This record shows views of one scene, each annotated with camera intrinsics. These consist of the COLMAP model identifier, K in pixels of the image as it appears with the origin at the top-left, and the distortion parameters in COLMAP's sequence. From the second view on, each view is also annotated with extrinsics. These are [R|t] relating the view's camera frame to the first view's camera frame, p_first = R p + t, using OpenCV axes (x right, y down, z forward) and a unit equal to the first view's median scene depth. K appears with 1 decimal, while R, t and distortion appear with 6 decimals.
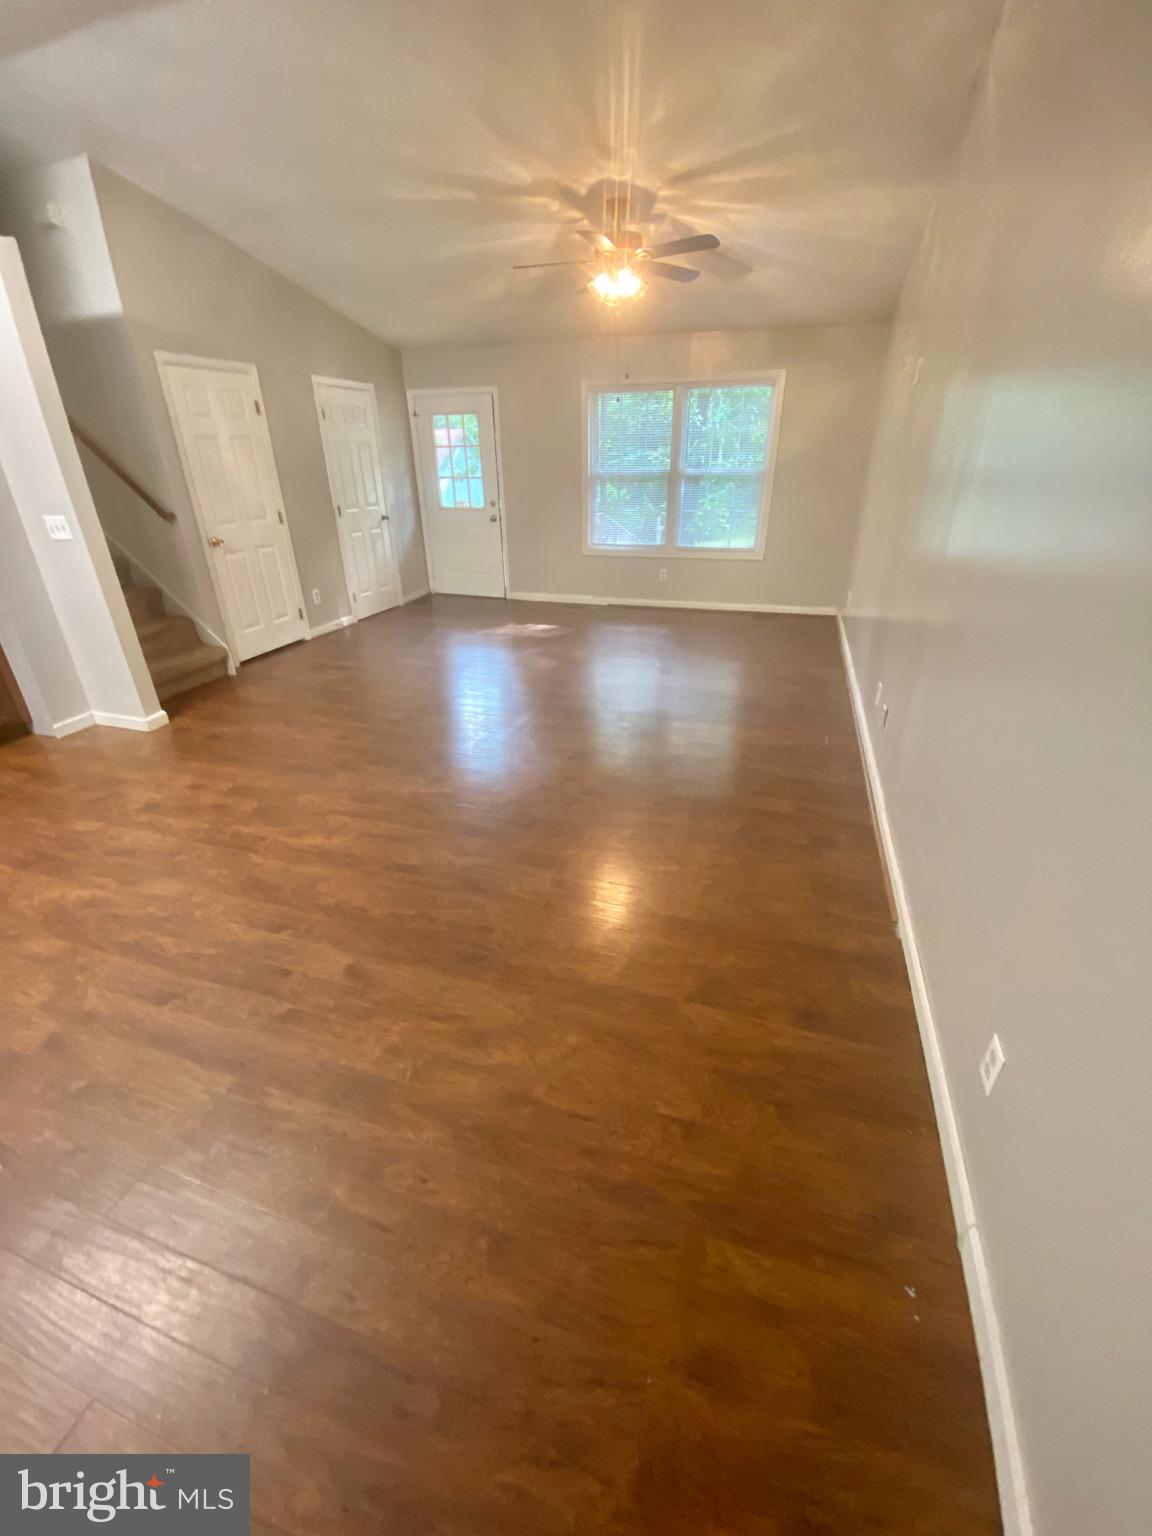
lens RADIAL K [[636.5, 0, 570.8], [0, 636.5, 767.0], [0, 0, 1]] dist [0.009080, -0.013851]
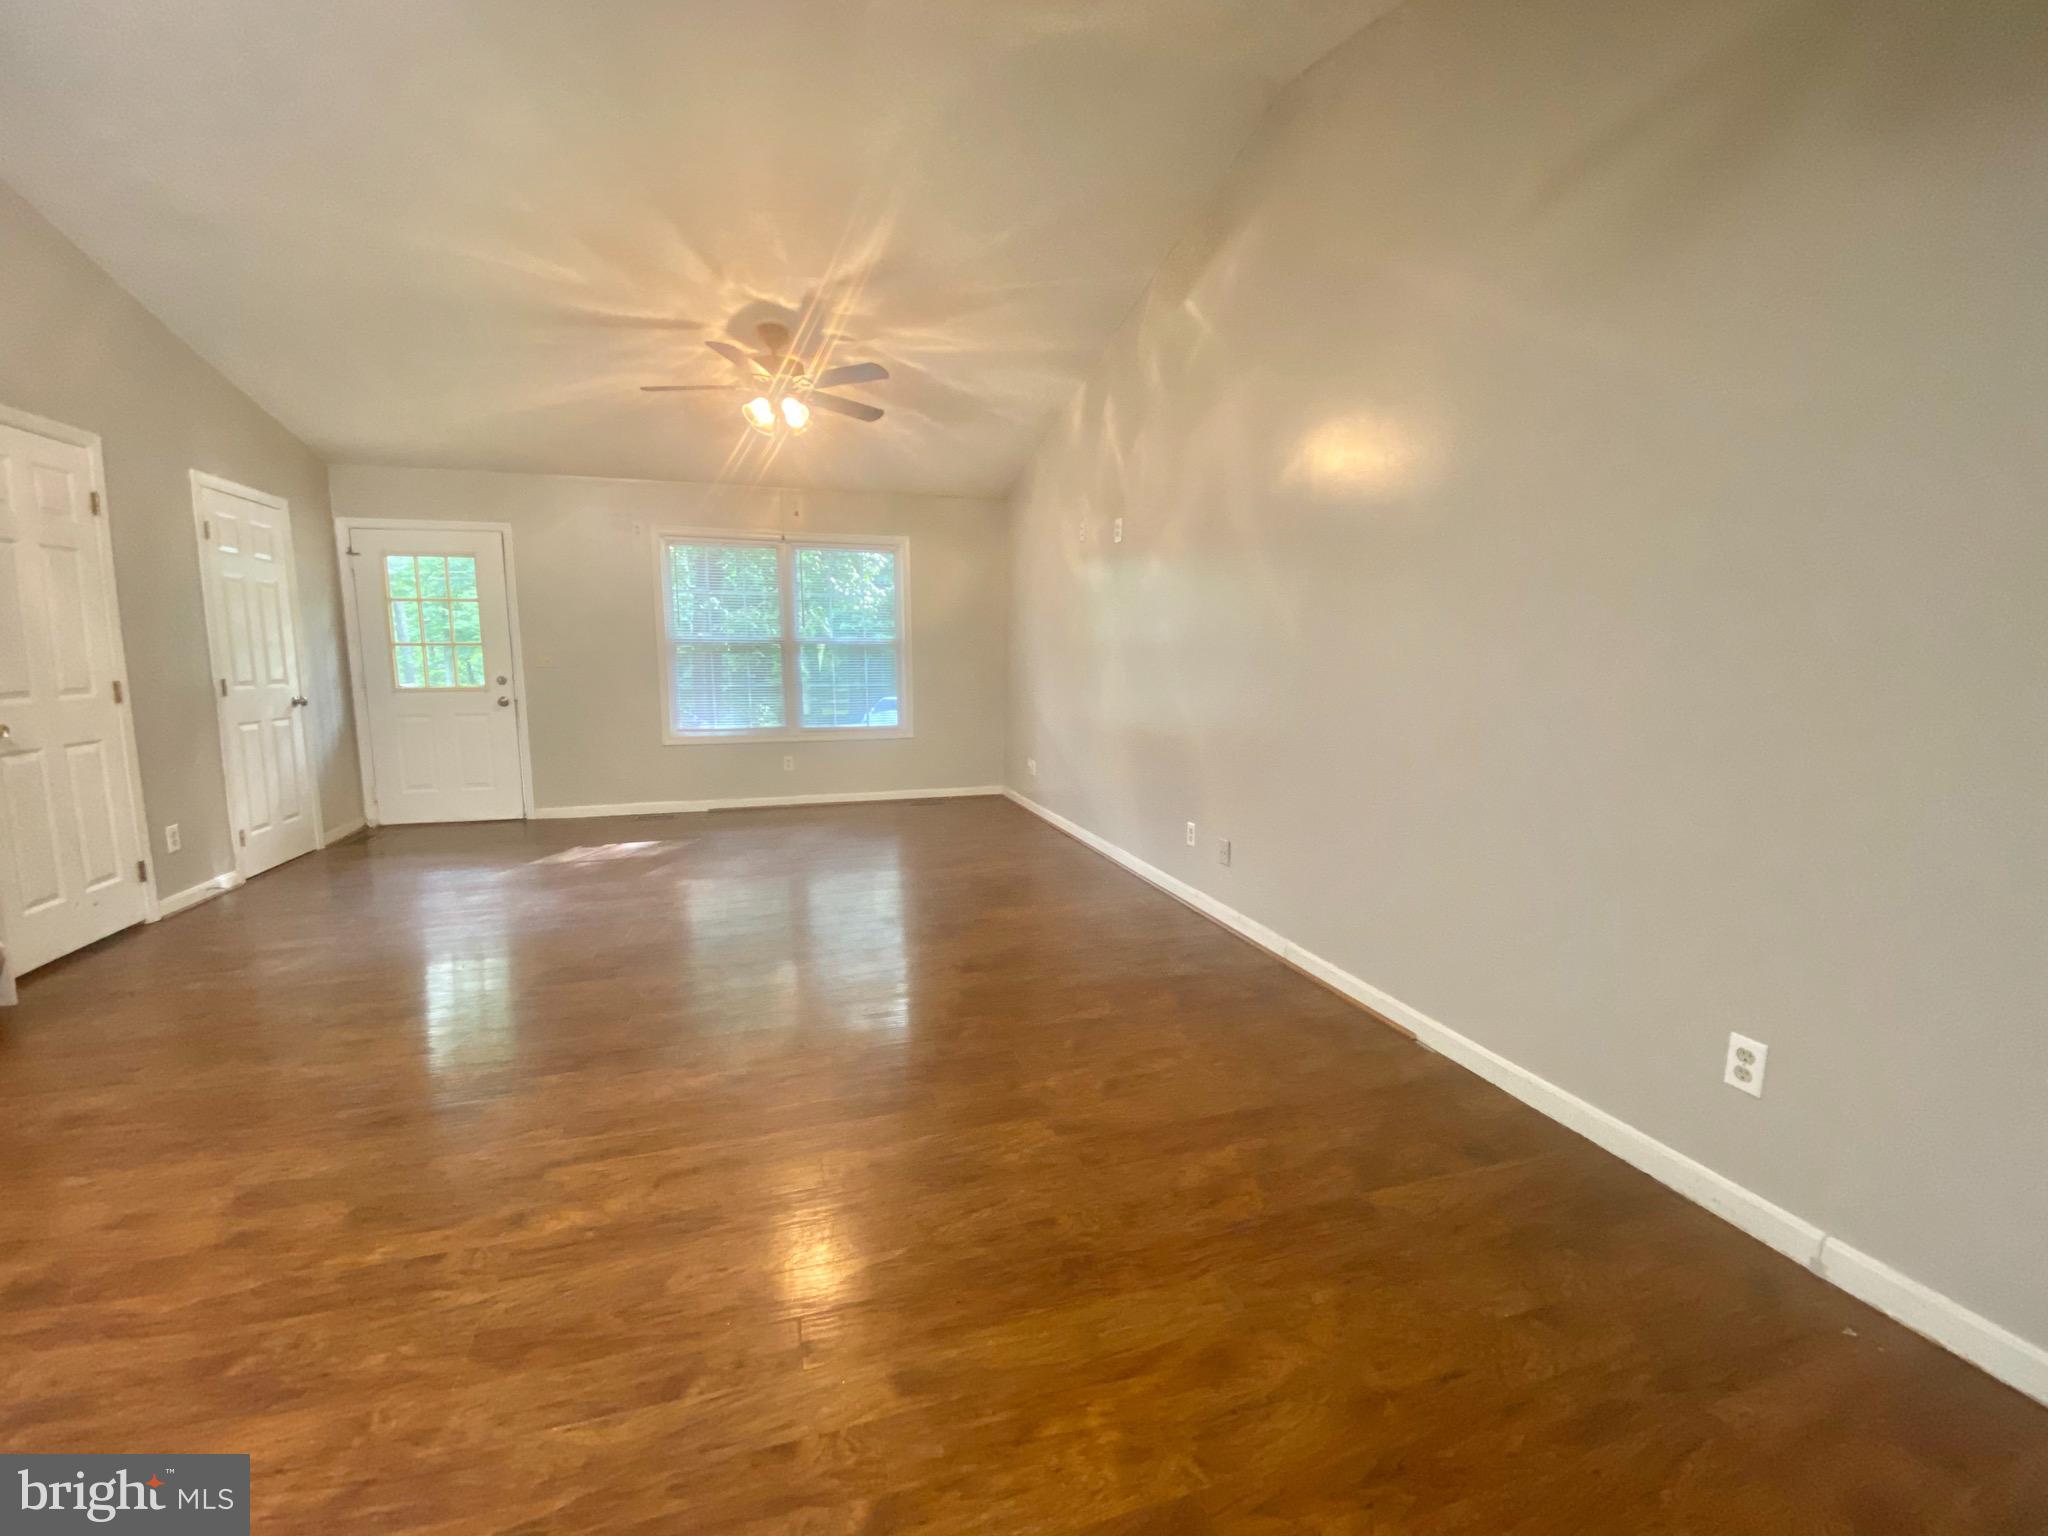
lens RADIAL K [[848.7, 0, 1019.1], [0, 848.7, 759.7], [0, 0, 1]] dist [0.009080, -0.013851]
pose [[0.818253, -0.059961, 0.571723, -0.225581], [0.247032, 0.934710, -0.255523, 0.017749], [-0.519074, 0.350316, 0.779642, 0.088927]]
